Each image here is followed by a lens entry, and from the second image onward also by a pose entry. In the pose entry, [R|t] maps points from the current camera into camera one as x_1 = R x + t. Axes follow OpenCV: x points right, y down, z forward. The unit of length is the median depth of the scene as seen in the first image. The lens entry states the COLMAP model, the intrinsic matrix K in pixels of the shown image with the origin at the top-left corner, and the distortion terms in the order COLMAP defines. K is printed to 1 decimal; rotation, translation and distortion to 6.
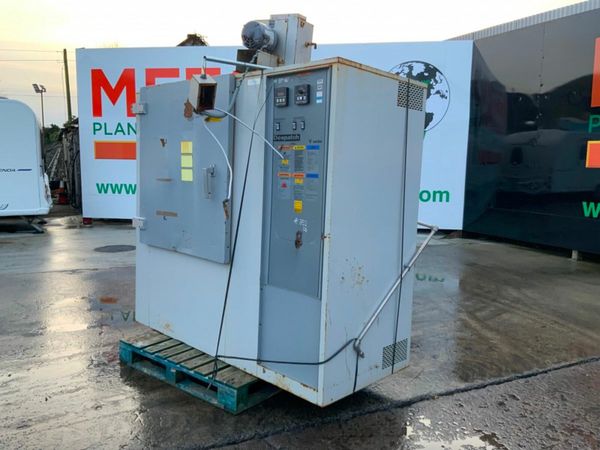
lens RADIAL K [[494.5, 0, 300.0], [0, 494.5, 225.0], [0, 0, 1]] dist [0.073500, -0.123043]
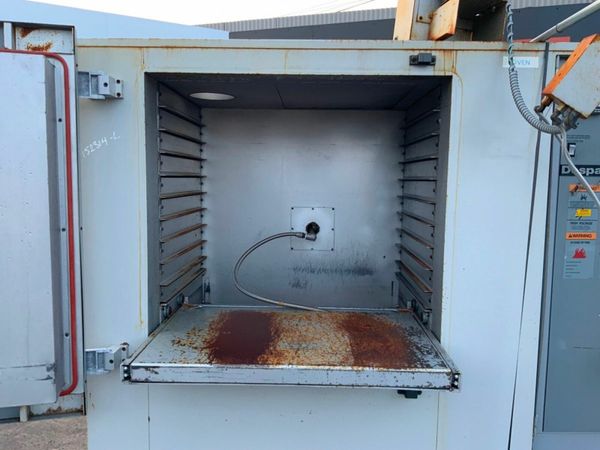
lens RADIAL K [[494.5, 0, 300.0], [0, 494.5, 225.0], [0, 0, 1]] dist [0.073500, -0.123043]
pose [[0.739615, -0.088292, 0.667214, -0.662331], [0.081680, 0.995805, 0.041230, -0.167892], [-0.668055, 0.024003, 0.743724, 0.815549]]
